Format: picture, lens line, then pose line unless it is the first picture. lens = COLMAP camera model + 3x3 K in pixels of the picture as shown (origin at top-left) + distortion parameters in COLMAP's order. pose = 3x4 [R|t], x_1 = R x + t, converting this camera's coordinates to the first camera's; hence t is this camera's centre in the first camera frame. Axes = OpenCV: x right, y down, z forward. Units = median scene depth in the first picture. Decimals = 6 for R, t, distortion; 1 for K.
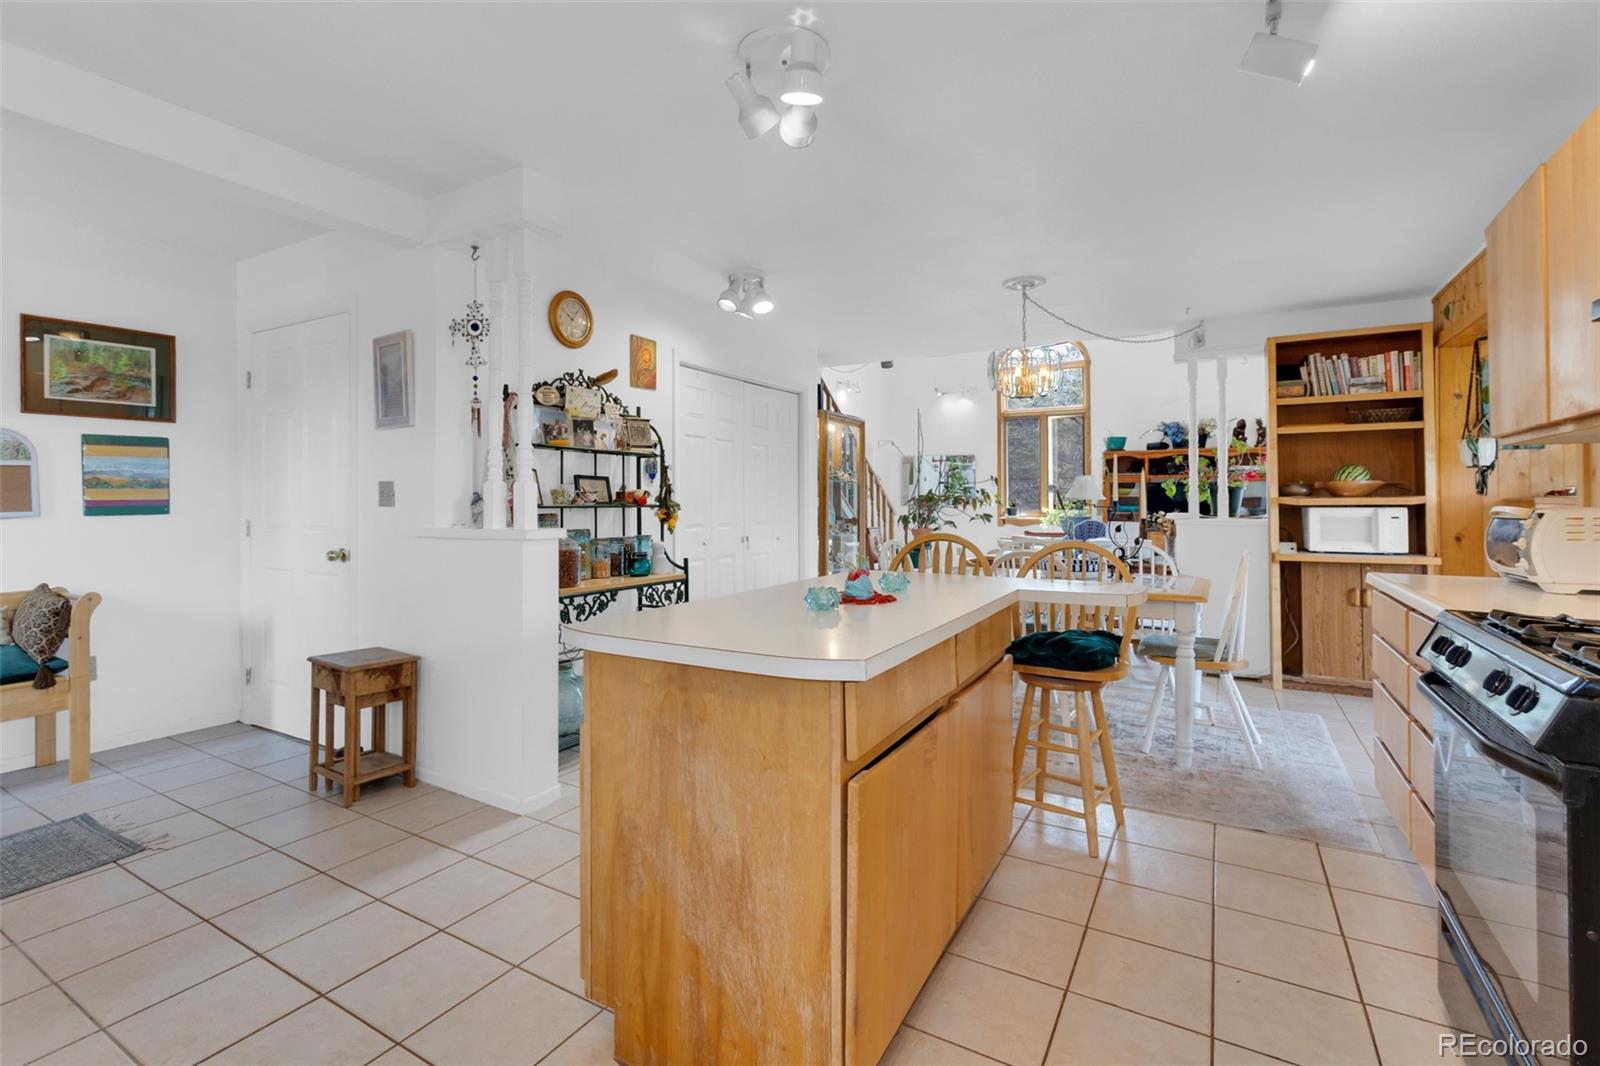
lens RADIAL K [[731.0, 0, 795.9], [0, 731.0, 500.0], [0, 0, 1]] dist [-0.001345, -0.000112]
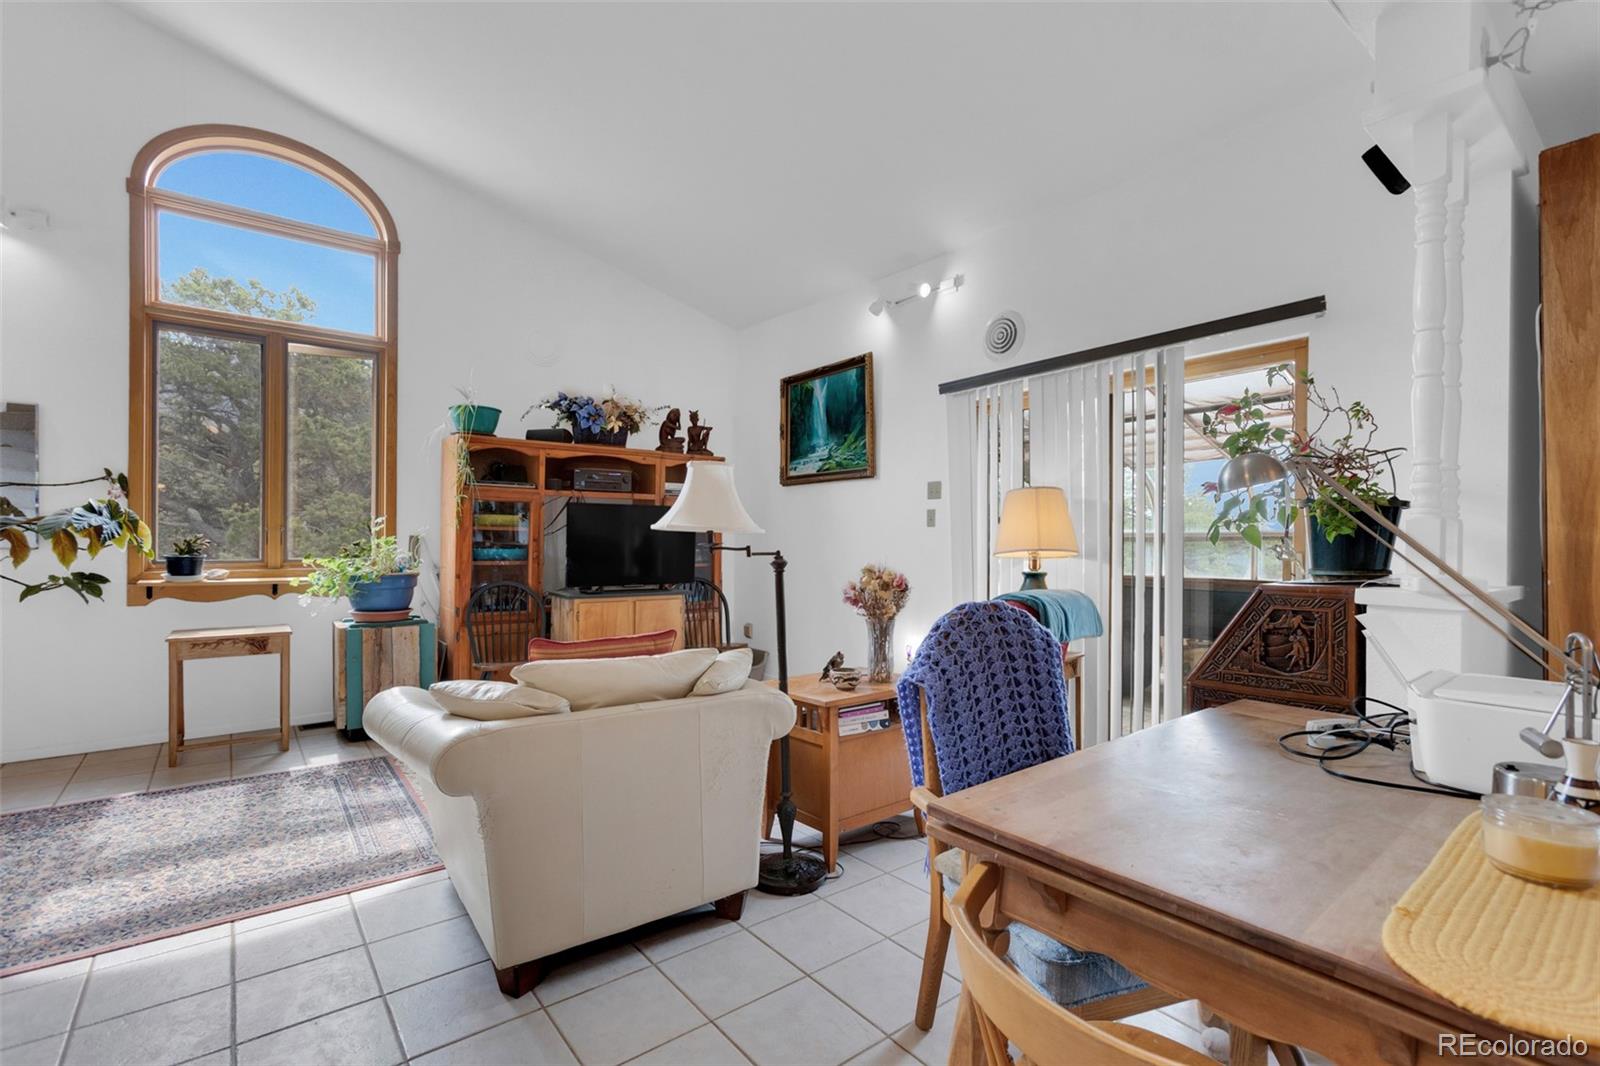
lens RADIAL K [[726.6, 0, 790.9], [0, 726.6, 541.9], [0, 0, 1]] dist [-0.001839, 0.000311]
pose [[0.366631, -0.001557, 0.930365, 0.063939], [-0.002017, 0.999995, 0.002469, 0.001890], [-0.930364, -0.002782, 0.366626, 0.628410]]
